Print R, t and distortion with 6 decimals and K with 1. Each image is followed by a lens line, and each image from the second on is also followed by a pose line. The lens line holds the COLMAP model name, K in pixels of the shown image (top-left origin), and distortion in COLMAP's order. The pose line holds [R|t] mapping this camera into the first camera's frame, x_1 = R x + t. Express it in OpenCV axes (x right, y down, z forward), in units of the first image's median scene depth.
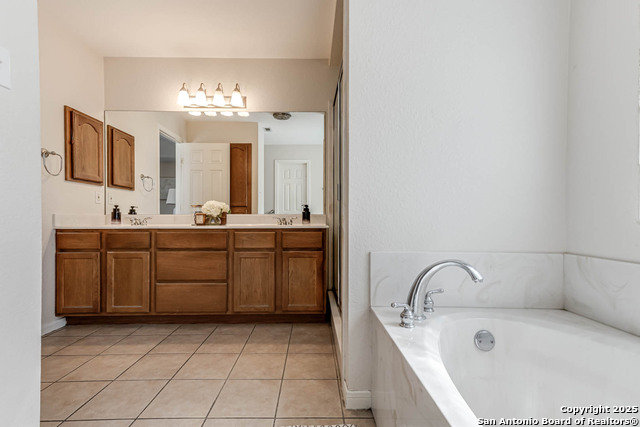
lens RADIAL K [[284.9, 0, 316.3], [0, 284.9, 216.0], [0, 0, 1]] dist [0.021189, -0.000341]
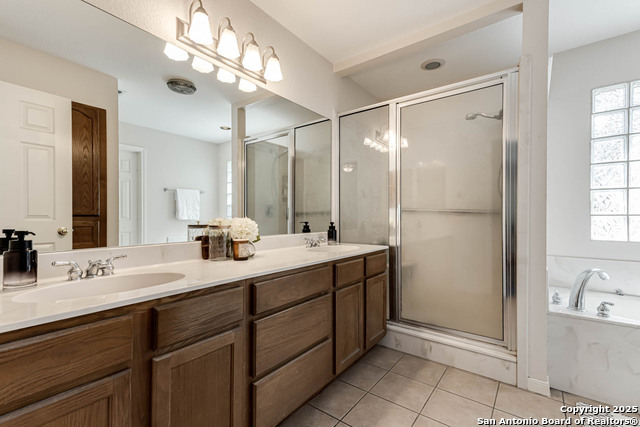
lens RADIAL K [[284.9, 0, 316.3], [0, 284.9, 216.0], [0, 0, 1]] dist [0.021189, -0.000341]
pose [[0.623690, 0.000769, 0.781672, -0.887741], [-0.001027, 0.999999, -0.000164, -0.067773], [-0.781671, -0.000701, 0.623690, 0.584464]]
